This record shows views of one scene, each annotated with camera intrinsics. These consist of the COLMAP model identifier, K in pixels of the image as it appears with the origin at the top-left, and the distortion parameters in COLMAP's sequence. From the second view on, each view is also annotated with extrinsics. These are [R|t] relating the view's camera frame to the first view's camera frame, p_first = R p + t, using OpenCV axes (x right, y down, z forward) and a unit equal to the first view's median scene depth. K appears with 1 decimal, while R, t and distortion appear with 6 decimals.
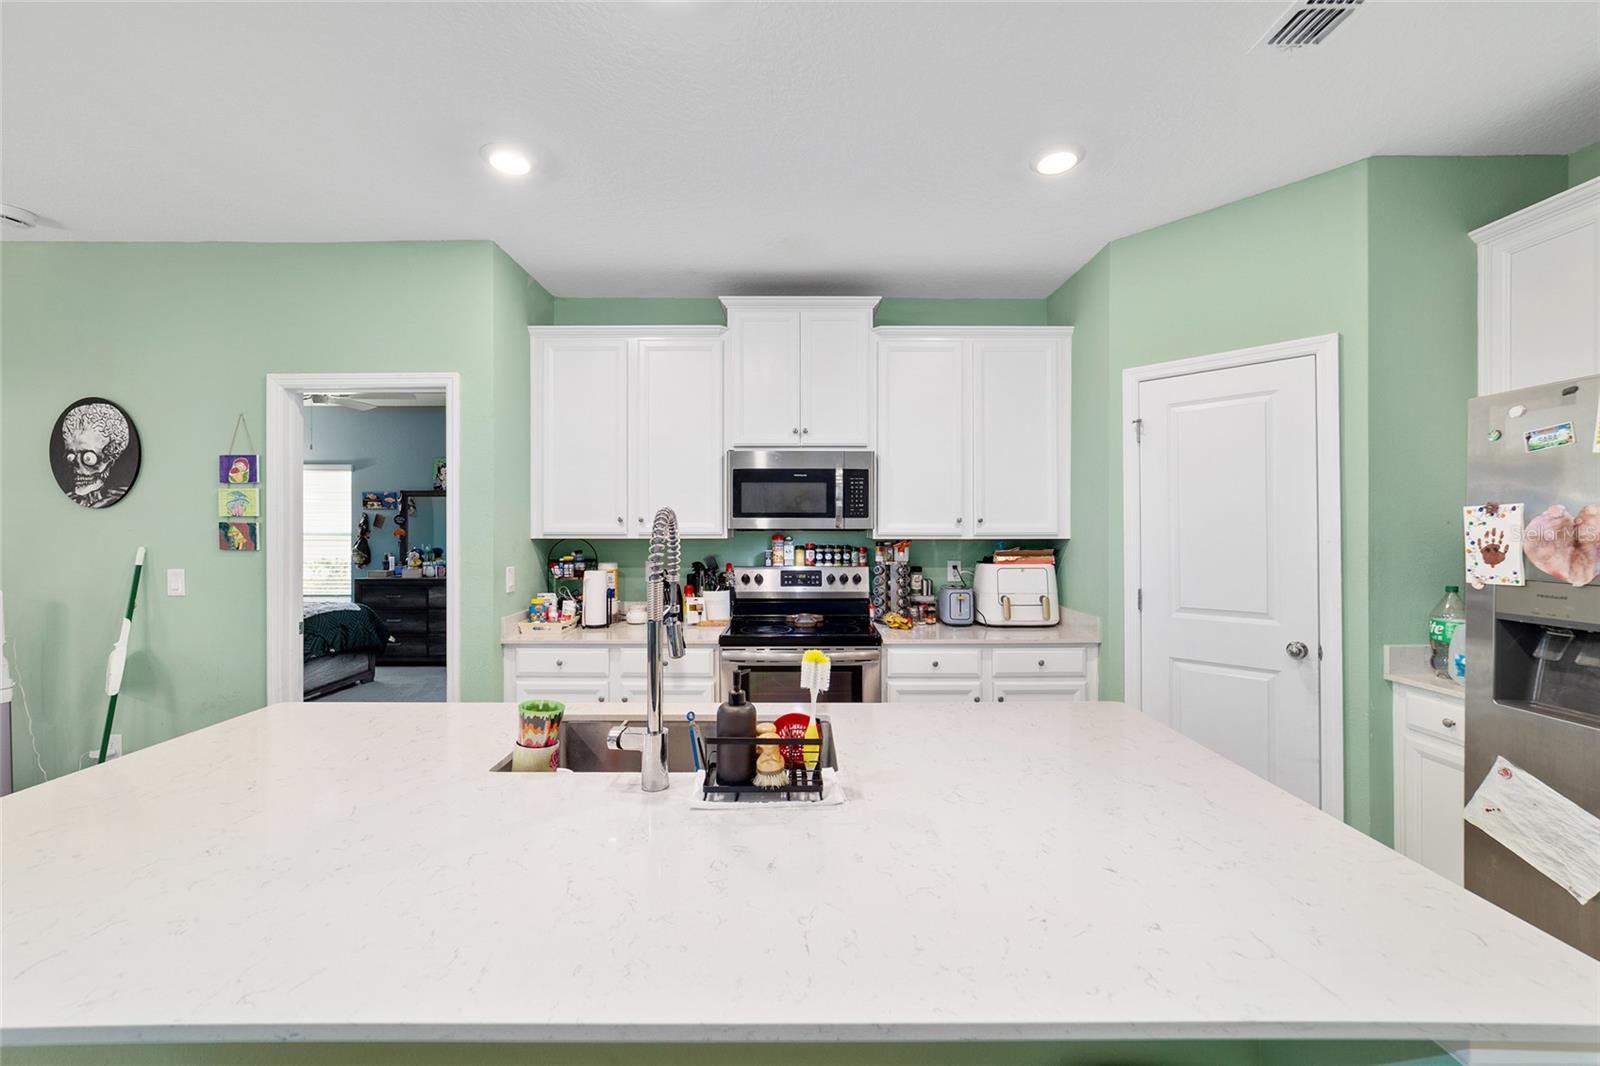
lens RADIAL K [[622.2, 0, 801.7], [0, 622.2, 527.8], [0, 0, 1]] dist [-0.018053, 0.007932]
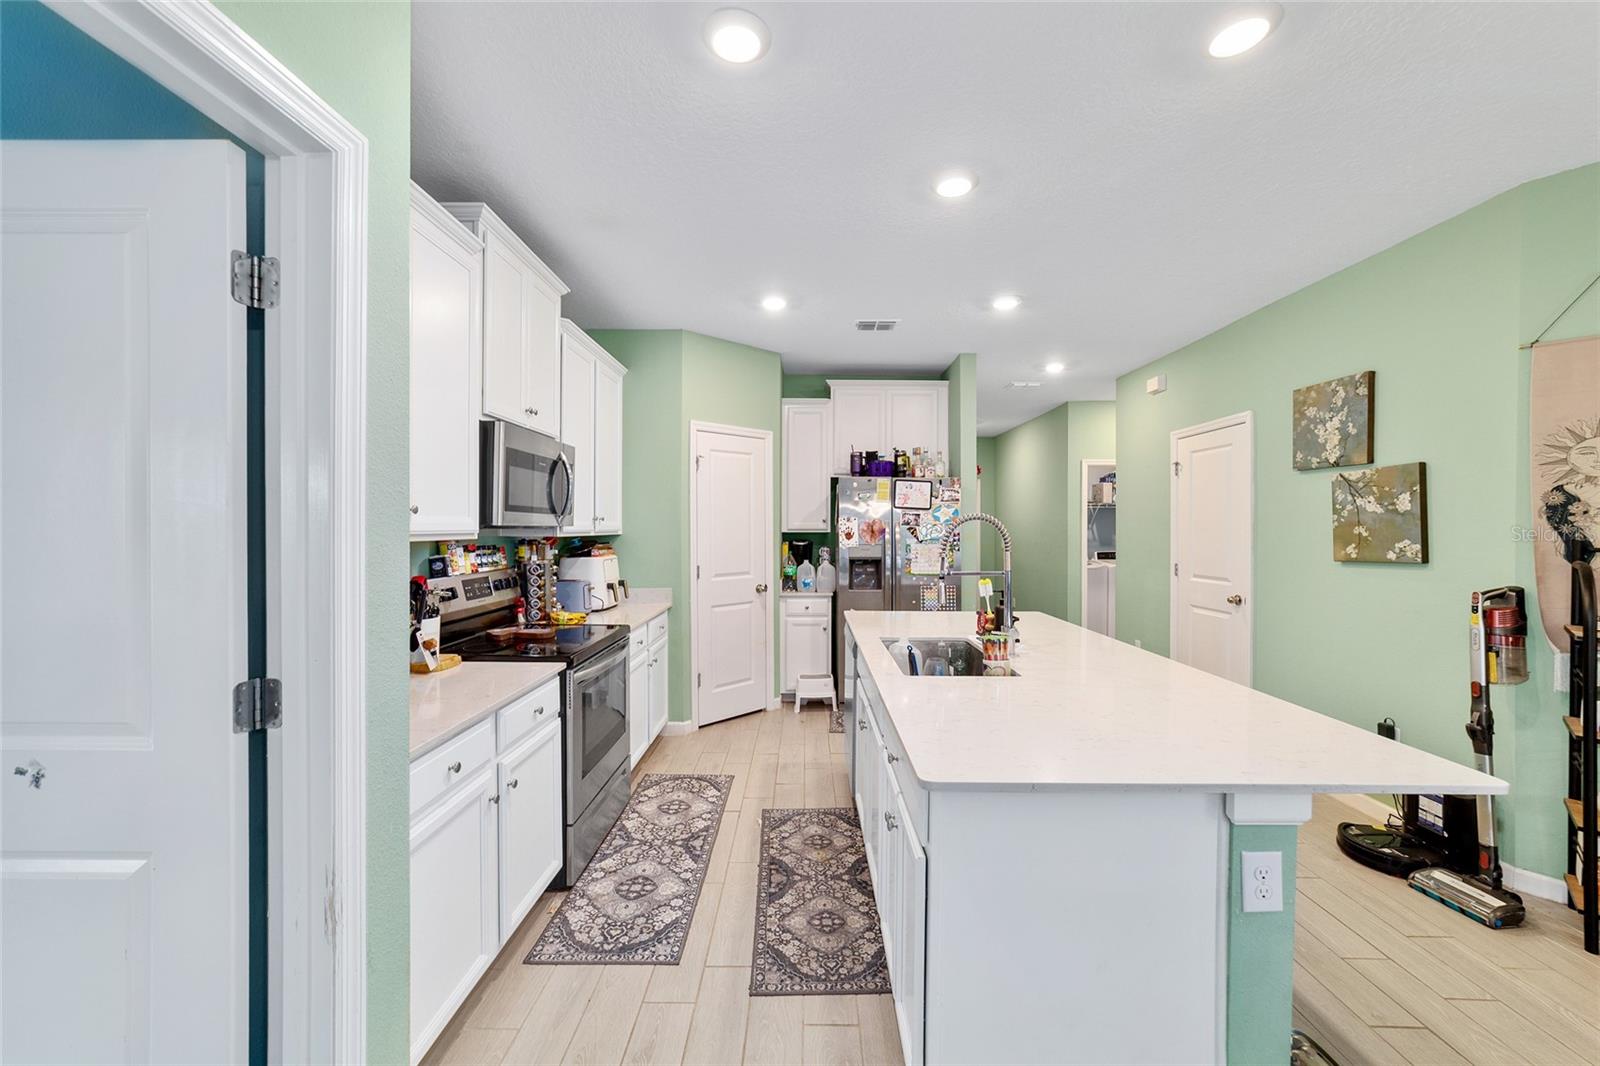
lens RADIAL K [[614.3, 0, 800.2], [0, 614.3, 529.0], [0, 0, 1]] dist [-0.020148, 0.008967]
pose [[0.010723, -0.002382, 0.999940, -0.863838], [-0.001447, 0.999996, 0.002398, 0.003367], [-0.999941, -0.001473, 0.010719, 0.641447]]
